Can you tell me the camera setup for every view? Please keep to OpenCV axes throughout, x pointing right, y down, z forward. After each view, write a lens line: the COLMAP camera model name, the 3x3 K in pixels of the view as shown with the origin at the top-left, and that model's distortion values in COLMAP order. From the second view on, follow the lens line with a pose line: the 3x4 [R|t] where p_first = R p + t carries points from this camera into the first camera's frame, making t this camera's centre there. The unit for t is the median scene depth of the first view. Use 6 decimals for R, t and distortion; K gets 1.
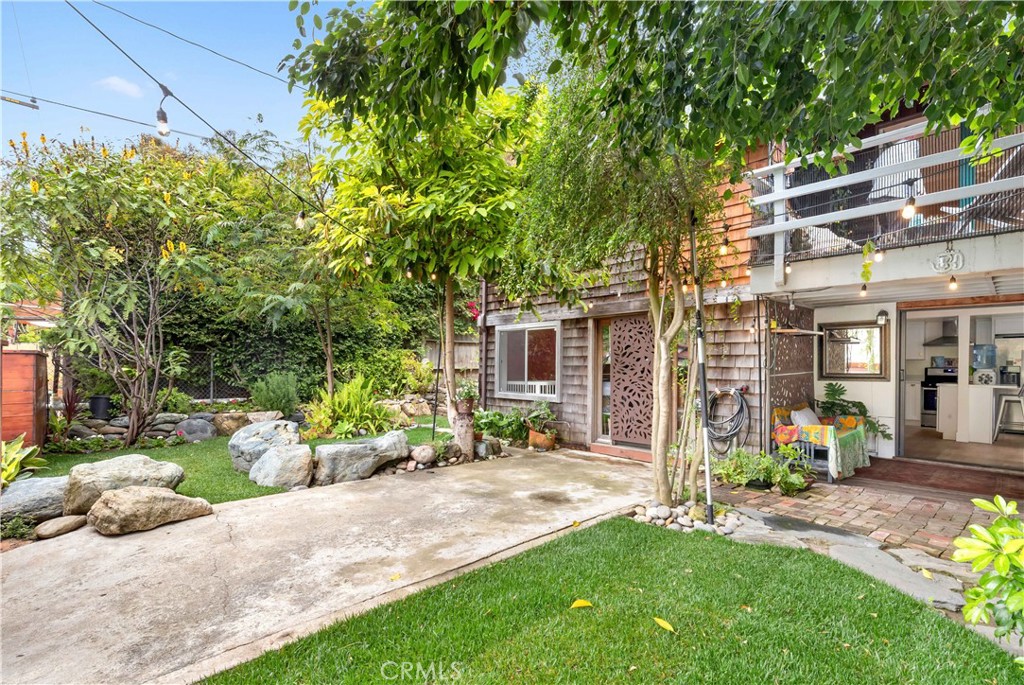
lens RADIAL K [[491.5, 0, 509.8], [0, 491.5, 360.7], [0, 0, 1]] dist [0.016537, -0.000922]
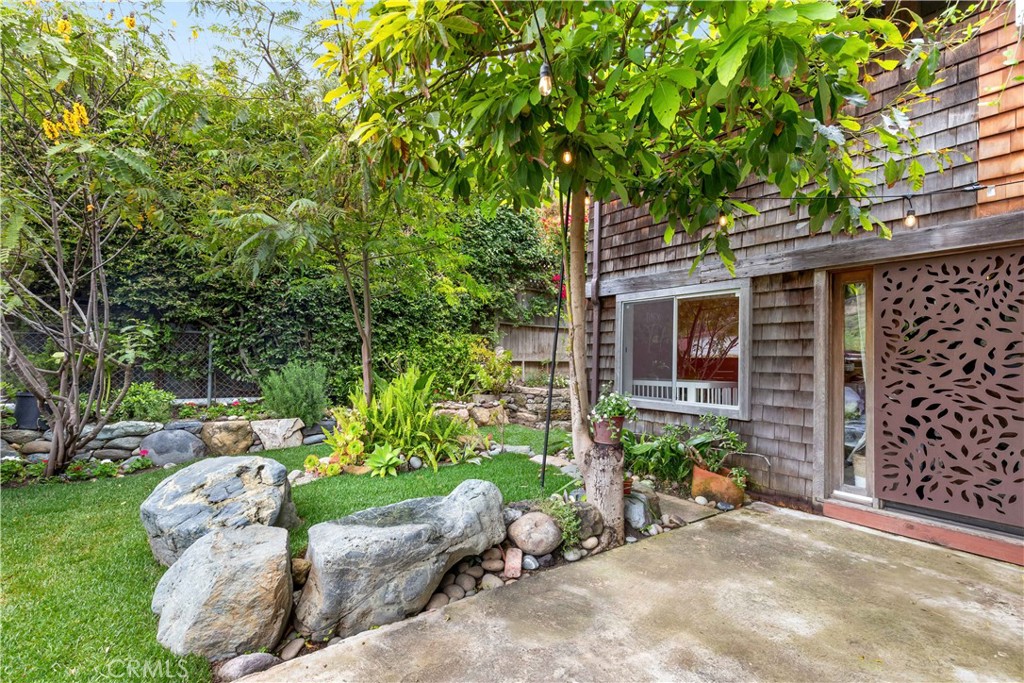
lens RADIAL K [[491.5, 0, 509.5], [0, 491.5, 345.1], [0, 0, 1]] dist [0.016537, -0.000922]
pose [[0.993824, 0.009048, -0.110599, -0.117363], [-0.011286, 0.999744, -0.019624, 0.011796], [0.110393, 0.020751, 0.993671, 0.405663]]
